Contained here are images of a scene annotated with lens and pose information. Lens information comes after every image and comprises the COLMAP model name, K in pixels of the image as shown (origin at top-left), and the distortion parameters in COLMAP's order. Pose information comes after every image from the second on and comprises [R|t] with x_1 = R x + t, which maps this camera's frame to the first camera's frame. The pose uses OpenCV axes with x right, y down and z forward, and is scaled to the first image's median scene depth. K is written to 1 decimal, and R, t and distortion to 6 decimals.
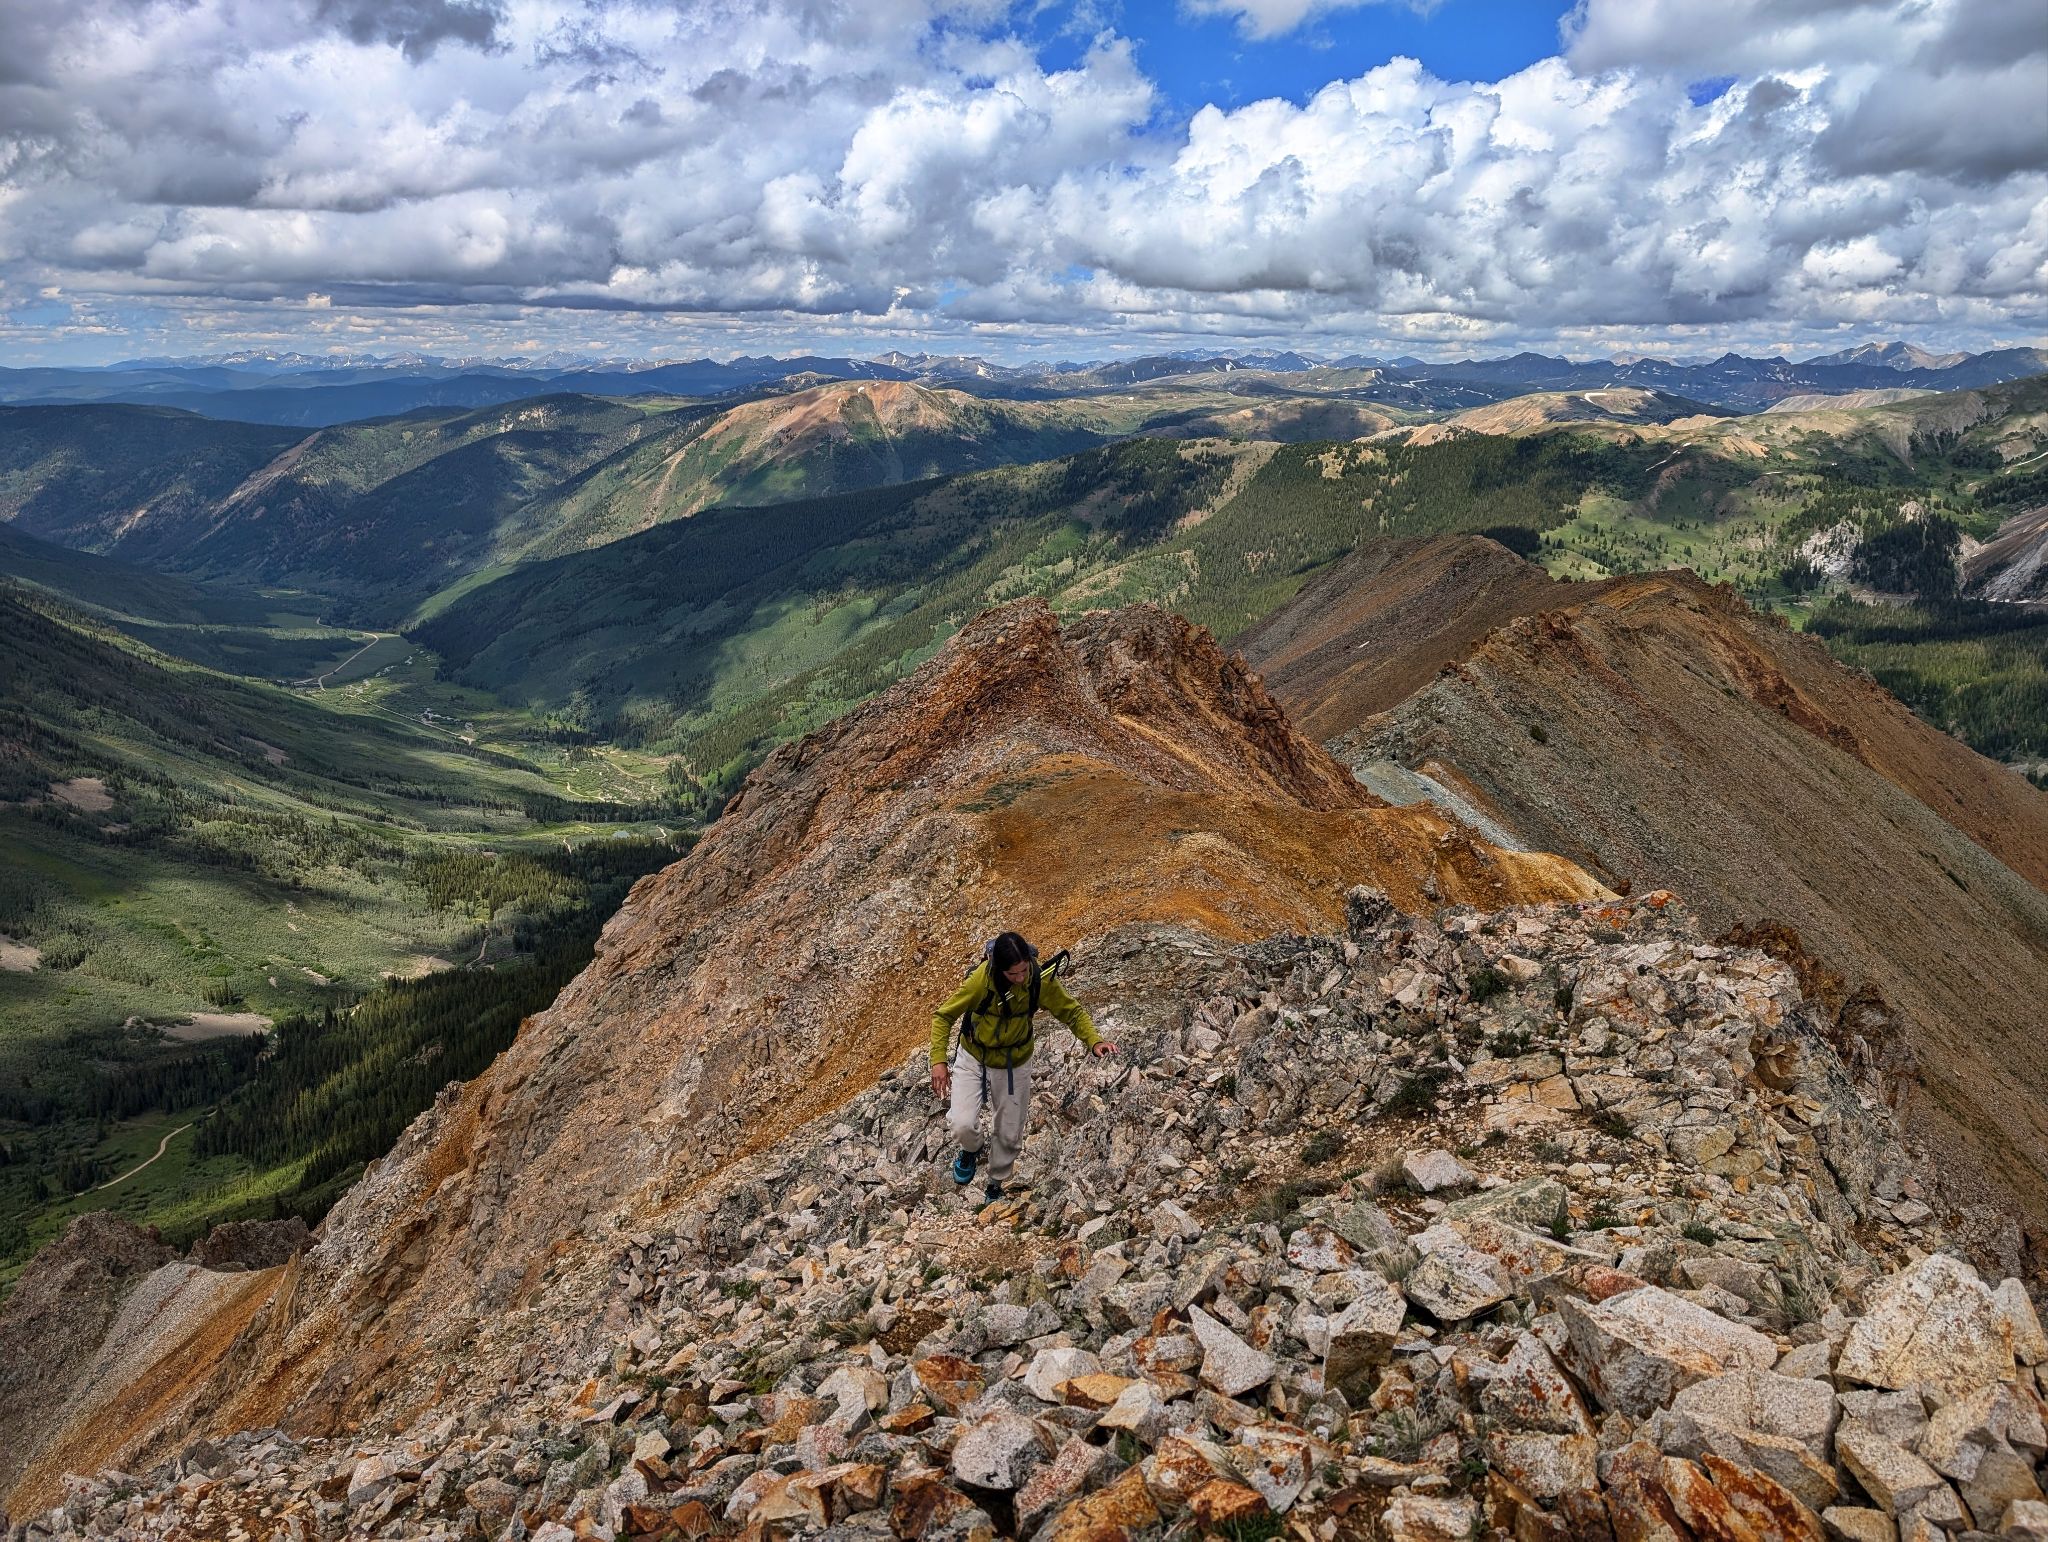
lens RADIAL K [[1418.1, 0, 1041.3], [0, 1418.1, 781.1], [0, 0, 1]] dist [0.006924, -0.008014]
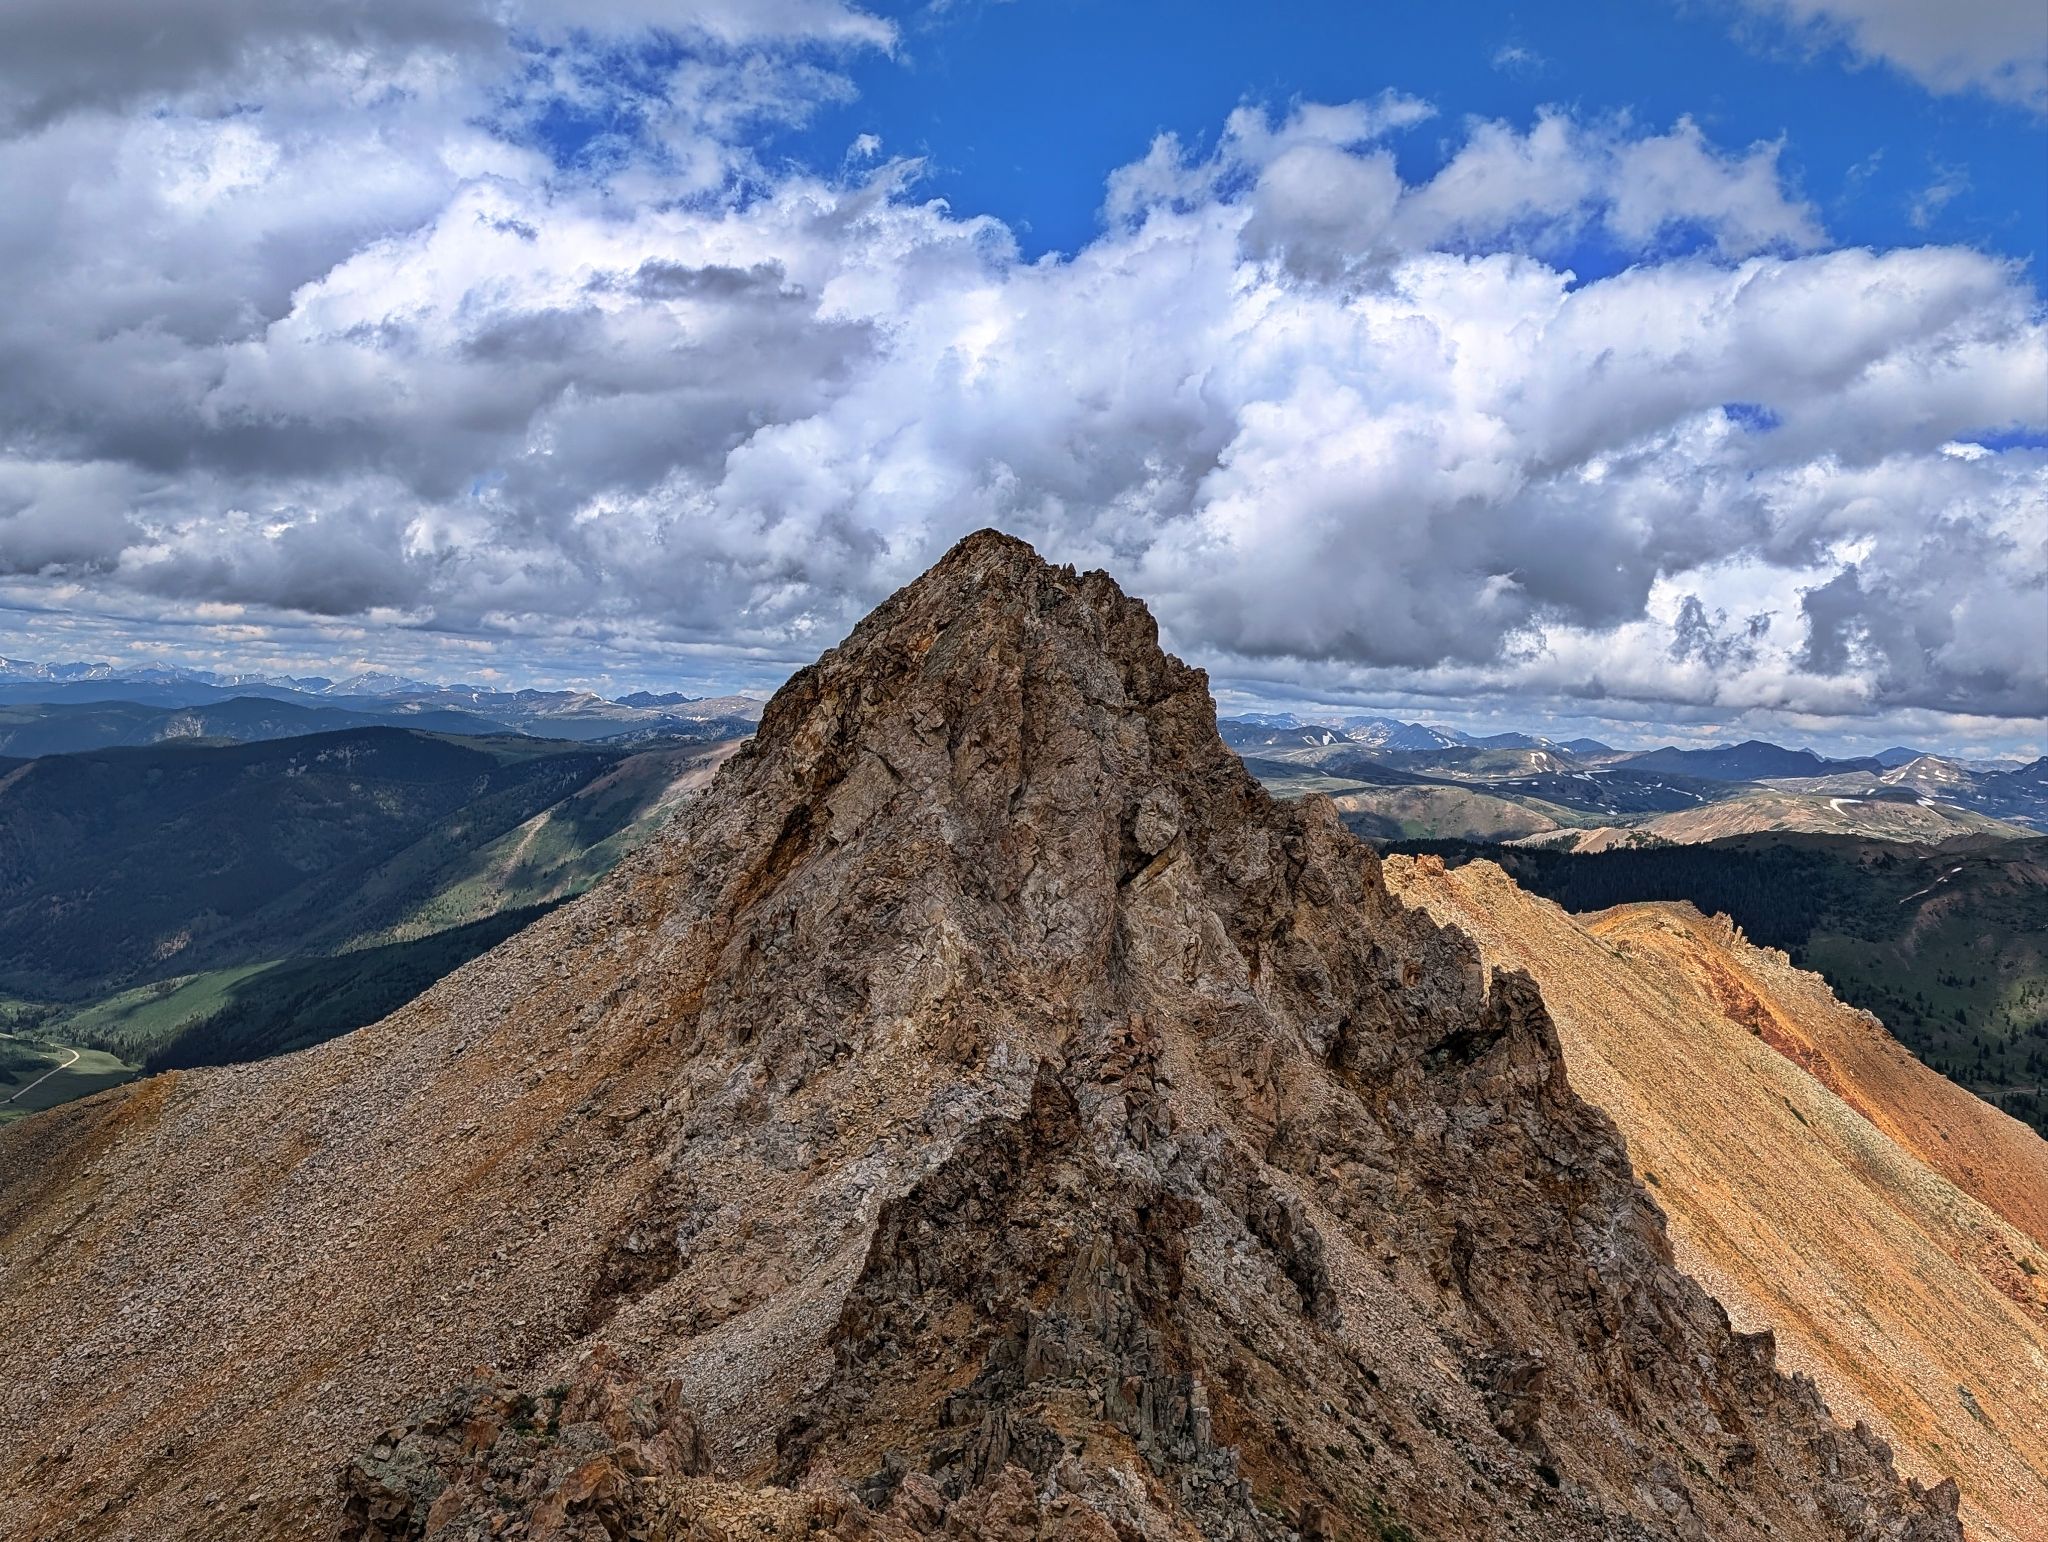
lens RADIAL K [[1418.1, 0, 1014.3], [0, 1418.1, 758.1], [0, 0, 1]] dist [0.006924, -0.008014]
pose [[0.998790, 0.047263, 0.013615, -0.032007], [-0.043496, 0.977987, -0.204084, -0.125992], [-0.022961, 0.203245, 0.978859, 0.300489]]
